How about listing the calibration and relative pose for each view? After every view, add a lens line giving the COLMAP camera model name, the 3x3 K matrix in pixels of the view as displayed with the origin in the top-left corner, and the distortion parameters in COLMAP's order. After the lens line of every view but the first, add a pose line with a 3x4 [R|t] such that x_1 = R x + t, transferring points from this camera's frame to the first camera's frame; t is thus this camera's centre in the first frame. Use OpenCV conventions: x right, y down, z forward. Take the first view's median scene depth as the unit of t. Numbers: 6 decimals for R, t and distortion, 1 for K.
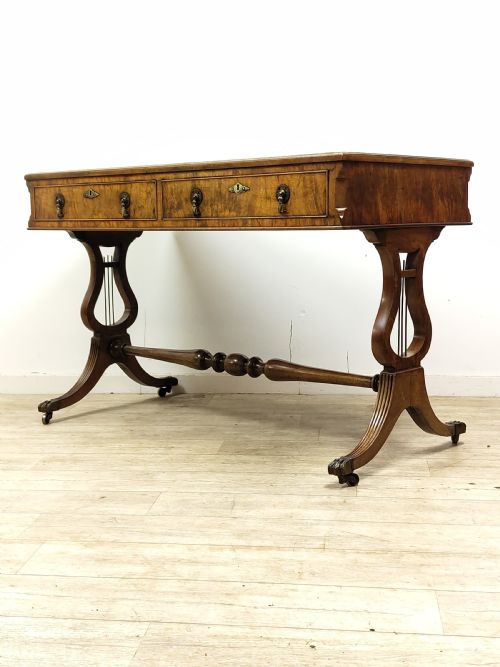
lens RADIAL K [[931.9, 0, 251.5], [0, 931.9, 339.9], [0, 0, 1]] dist [0.160008, -0.658637]
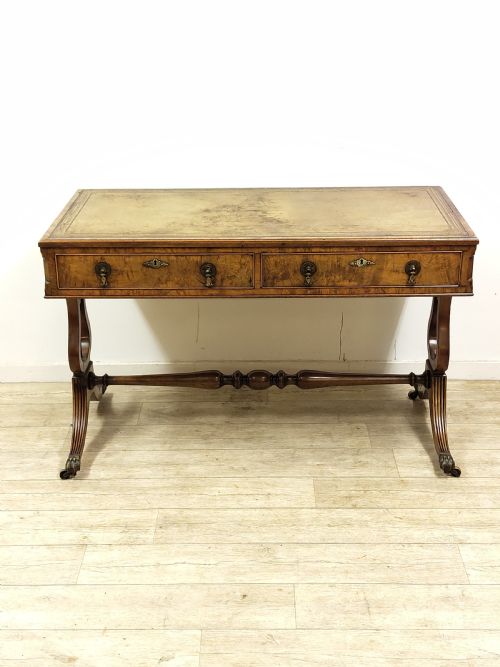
lens RADIAL K [[931.9, 0, 251.5], [0, 931.9, 339.9], [0, 0, 1]] dist [0.160008, -0.658637]
pose [[0.749146, -0.253458, 0.611996, -0.785954], [0.086938, 0.953530, 0.288483, -0.387991], [-0.656675, -0.162910, 0.736368, 0.217988]]
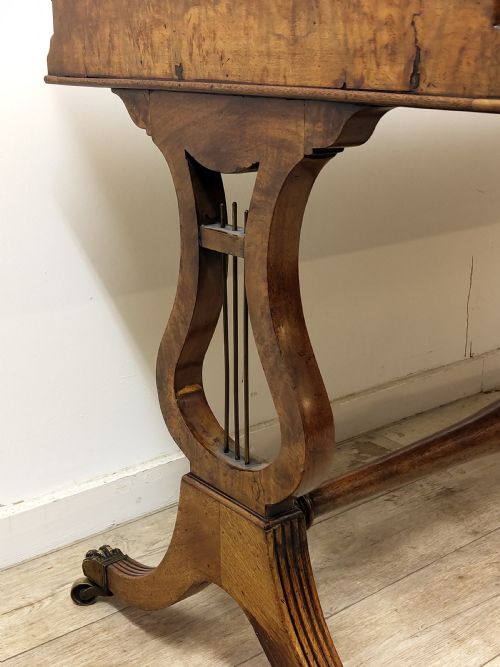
lens RADIAL K [[931.9, 0, 251.5], [0, 931.9, 339.9], [0, 0, 1]] dist [0.160008, -0.658637]
pose [[0.153603, -0.282254, 0.946963, -0.517454], [0.135663, 0.955285, 0.262729, -0.155901], [-0.978776, 0.088112, 0.185026, 1.215232]]
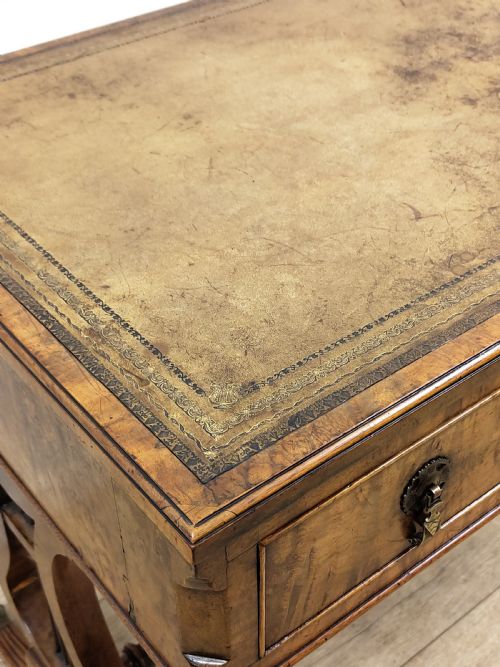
lens RADIAL K [[931.9, 0, 251.5], [0, 931.9, 339.9], [0, 0, 1]] dist [0.160008, -0.658637]
pose [[0.162257, -0.612827, 0.773380, -0.399856], [0.144511, 0.790073, 0.595736, -0.344257], [-0.976109, 0.015099, 0.216755, 1.130589]]
